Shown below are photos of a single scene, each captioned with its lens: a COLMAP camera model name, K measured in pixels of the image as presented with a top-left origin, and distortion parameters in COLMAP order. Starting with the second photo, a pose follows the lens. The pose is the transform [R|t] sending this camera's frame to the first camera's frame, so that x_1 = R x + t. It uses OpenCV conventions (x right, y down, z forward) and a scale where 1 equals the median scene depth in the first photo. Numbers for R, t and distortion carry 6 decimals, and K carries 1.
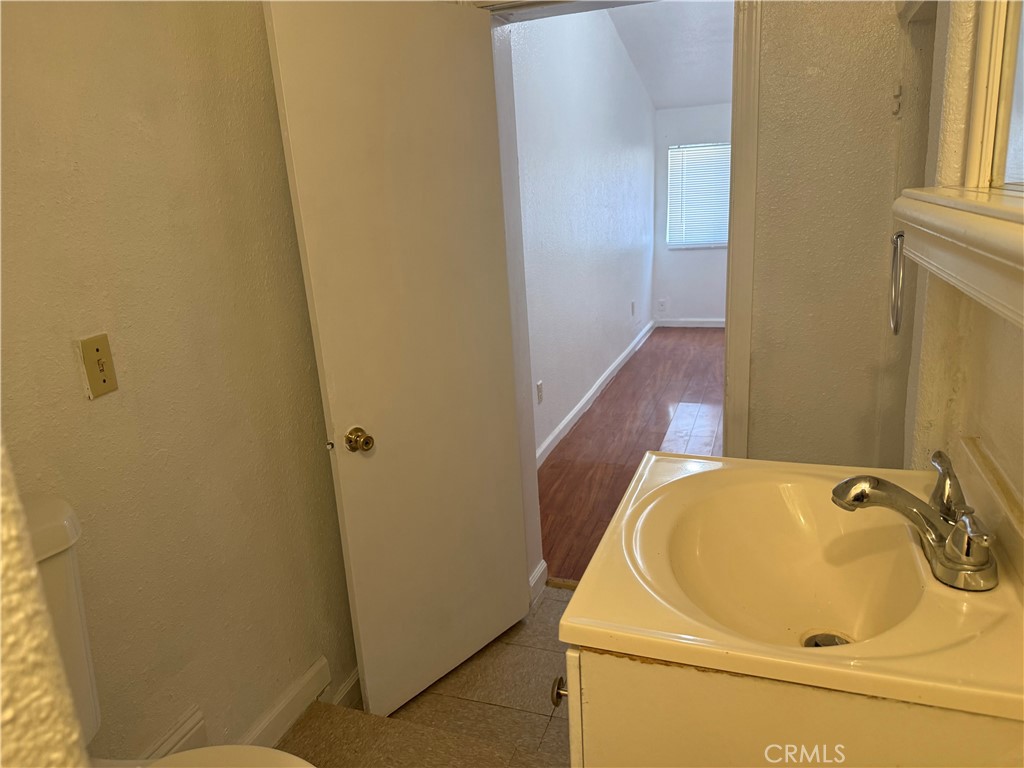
lens RADIAL K [[709.9, 0, 510.9], [0, 709.9, 400.9], [0, 0, 1]] dist [0.003415, -0.000250]
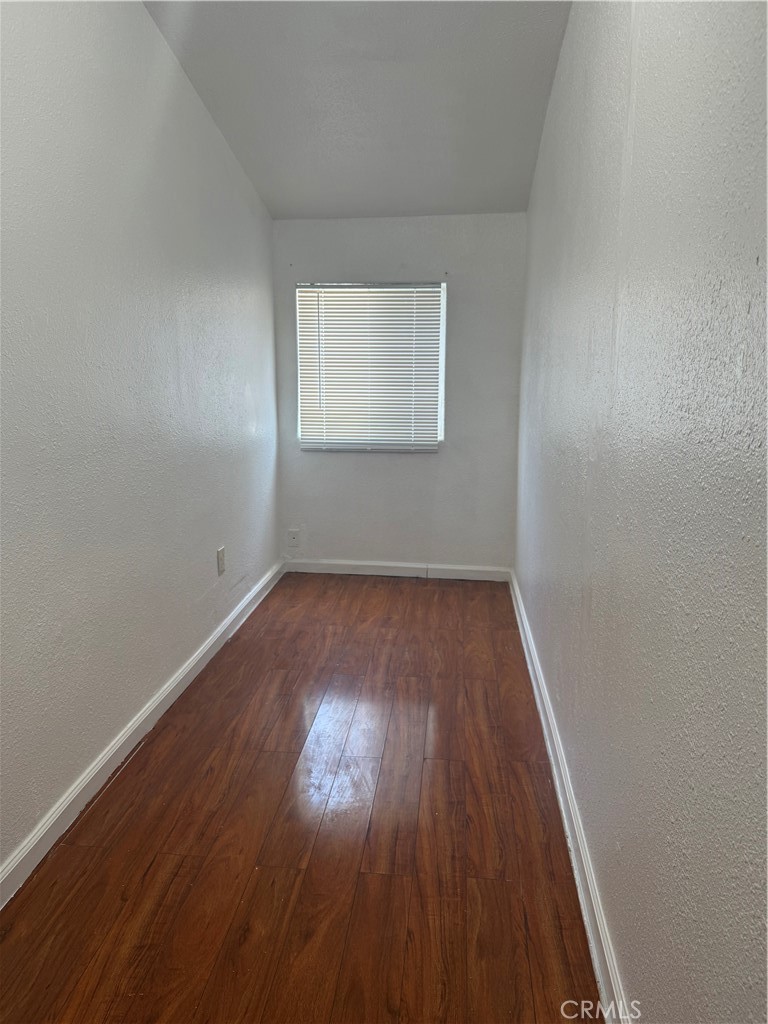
lens RADIAL K [[710.8, 0, 384.0], [0, 710.8, 512.0], [0, 0, 1]] dist [-0.004780, -0.004871]
pose [[0.968852, 0.015246, 0.247171, 0.141476], [0.004402, 0.996885, -0.078744, -0.112220], [-0.247601, 0.077379, 0.965767, 0.398105]]
